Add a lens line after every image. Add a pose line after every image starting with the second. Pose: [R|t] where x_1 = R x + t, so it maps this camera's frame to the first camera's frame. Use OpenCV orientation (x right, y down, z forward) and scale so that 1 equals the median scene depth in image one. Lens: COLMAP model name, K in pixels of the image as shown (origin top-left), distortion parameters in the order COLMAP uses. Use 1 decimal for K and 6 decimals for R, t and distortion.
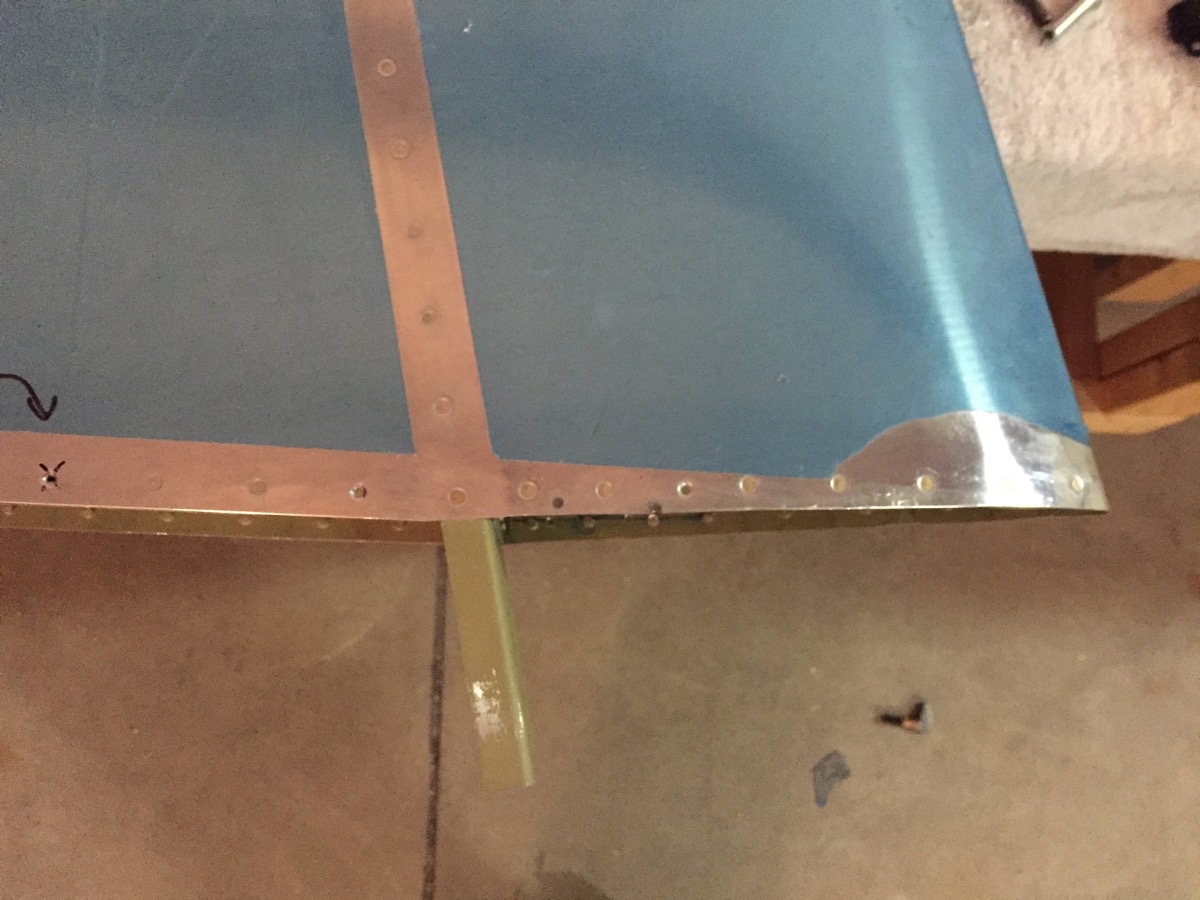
lens RADIAL K [[1079.1, 0, 600.0], [0, 1079.1, 450.0], [0, 0, 1]] dist [0.109304, -0.165655]
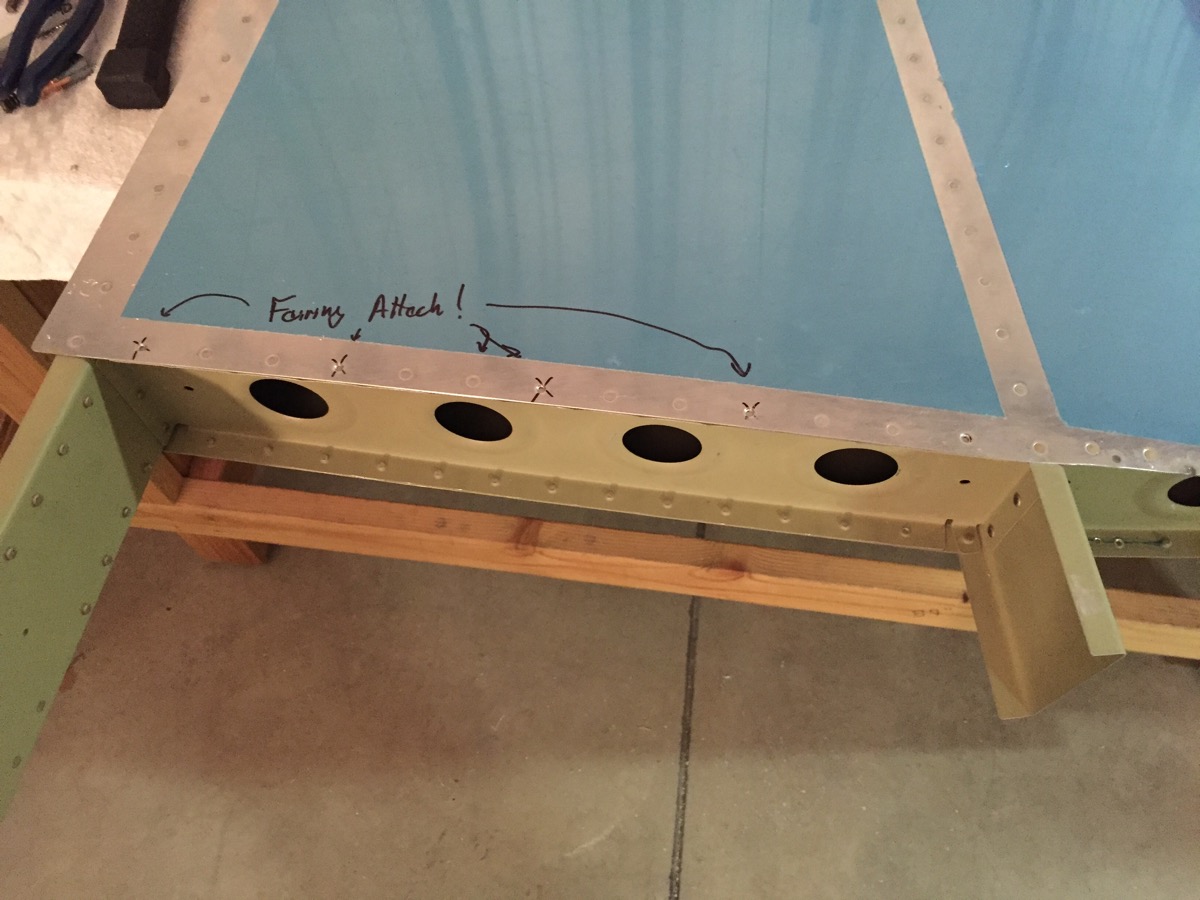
lens RADIAL K [[1079.1, 0, 600.0], [0, 1079.1, 450.0], [0, 0, 1]] dist [0.109304, -0.165655]
pose [[0.993603, 0.062784, -0.093872, -0.509183], [-0.088643, 0.948603, -0.303800, 0.471947], [0.069974, 0.310178, 0.948100, -0.306244]]
